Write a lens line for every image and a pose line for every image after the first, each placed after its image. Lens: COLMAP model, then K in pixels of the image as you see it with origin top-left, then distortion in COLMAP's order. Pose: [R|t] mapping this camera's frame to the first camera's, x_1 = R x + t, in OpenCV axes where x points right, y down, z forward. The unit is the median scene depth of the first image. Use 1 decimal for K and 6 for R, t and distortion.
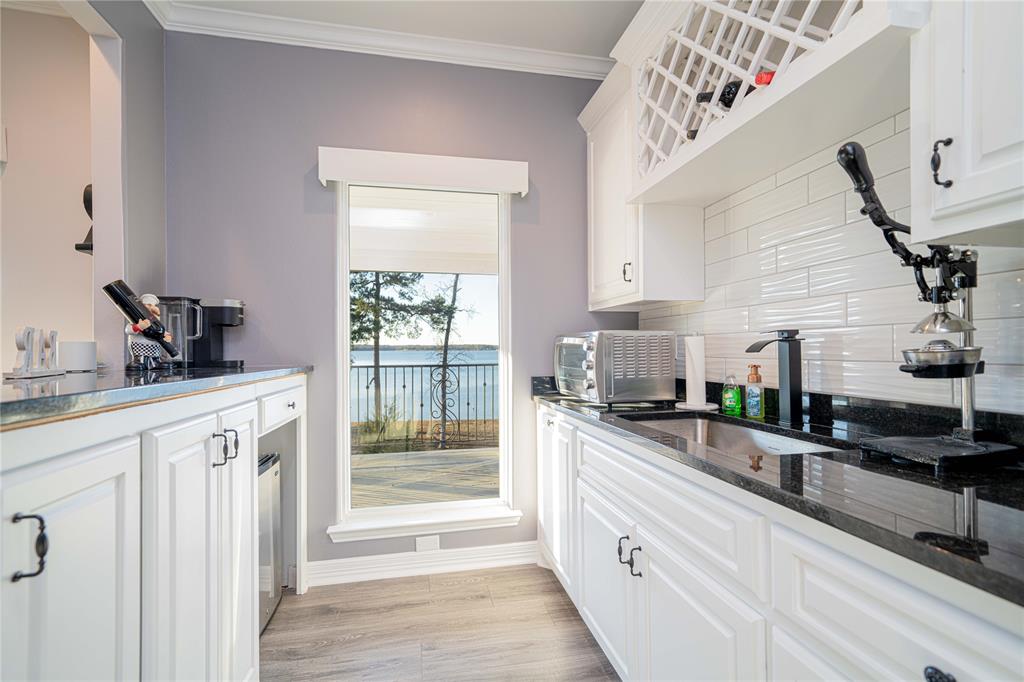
lens RADIAL K [[458.7, 0, 512.5], [0, 458.7, 343.8], [0, 0, 1]] dist [0.033005, 0.000569]
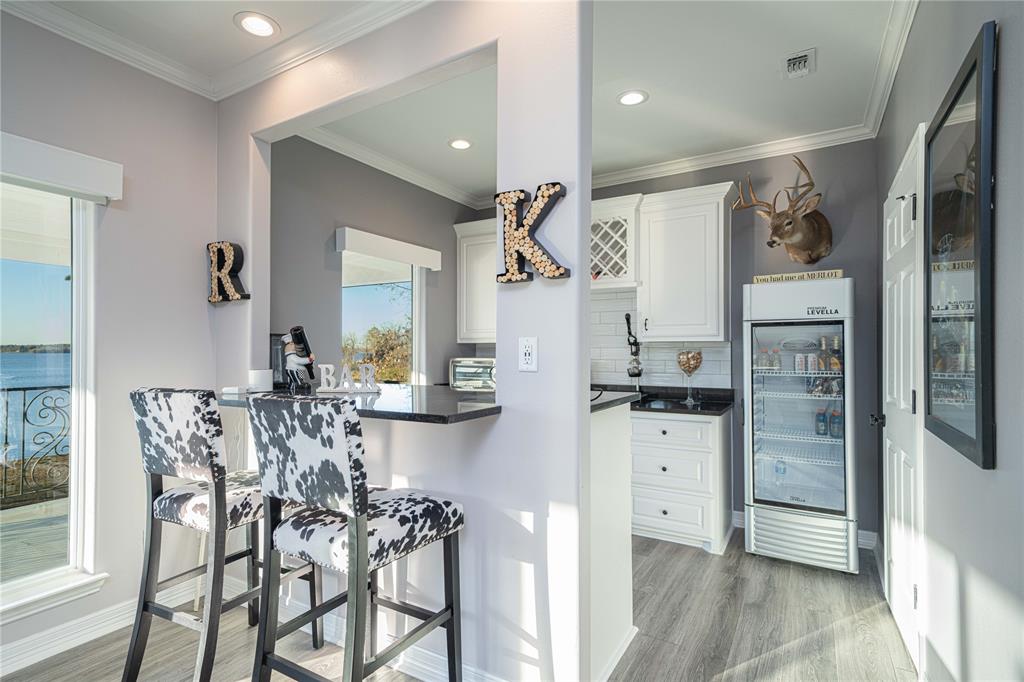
lens RADIAL K [[512.0, 0, 510.4], [0, 512.0, 348.7], [0, 0, 1]] dist [-0.002899, -0.000458]
pose [[0.680316, 0.016576, 0.732731, -2.564276], [-0.013409, 0.999858, -0.010169, -0.089317], [-0.732796, -0.002907, 0.680442, -0.947861]]
